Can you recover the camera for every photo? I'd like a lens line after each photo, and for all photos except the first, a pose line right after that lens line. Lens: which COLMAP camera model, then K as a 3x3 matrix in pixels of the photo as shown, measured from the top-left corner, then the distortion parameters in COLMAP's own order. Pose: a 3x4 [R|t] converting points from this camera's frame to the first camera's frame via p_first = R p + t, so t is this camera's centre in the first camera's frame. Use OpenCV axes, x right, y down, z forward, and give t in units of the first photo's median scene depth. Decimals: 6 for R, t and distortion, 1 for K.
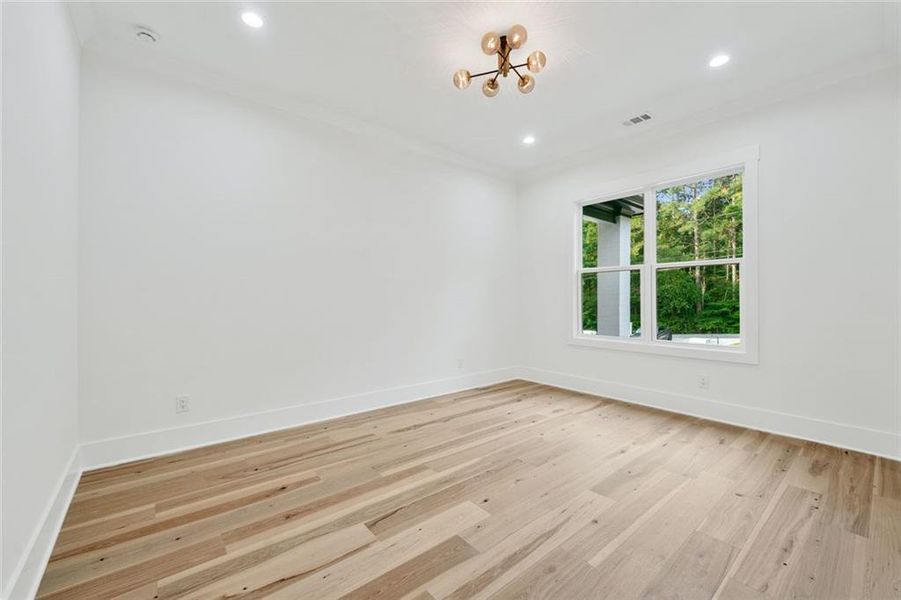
lens RADIAL K [[363.9, 0, 450.5], [0, 363.9, 300.0], [0, 0, 1]] dist [0.000436, 0.000050]
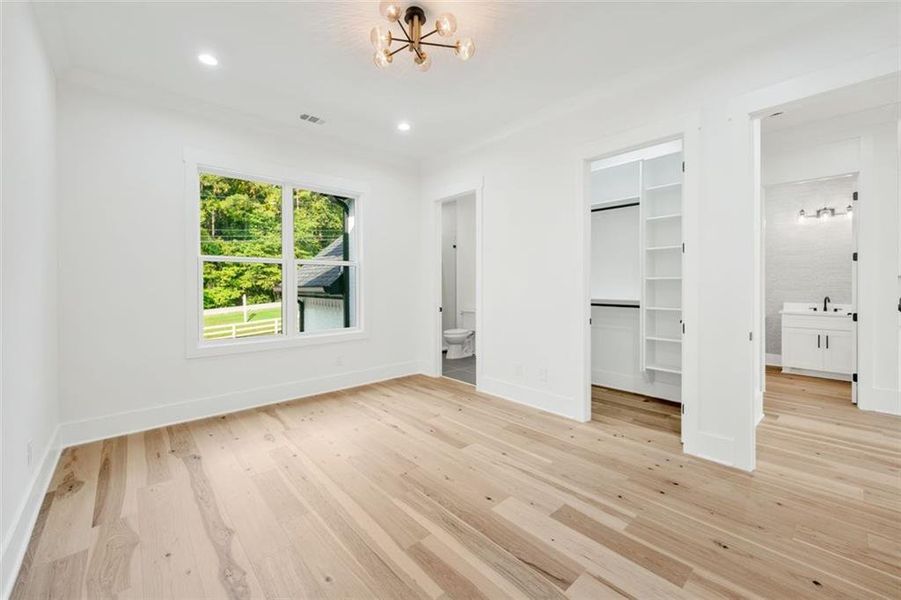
lens RADIAL K [[366.4, 0, 453.8], [0, 366.4, 285.0], [0, 0, 1]] dist [-0.000903, -0.000123]
pose [[-0.048642, -0.000669, 0.998816, -0.779348], [0.003977, 0.999992, 0.000863, -0.033178], [-0.998808, 0.004014, -0.048639, 0.983021]]
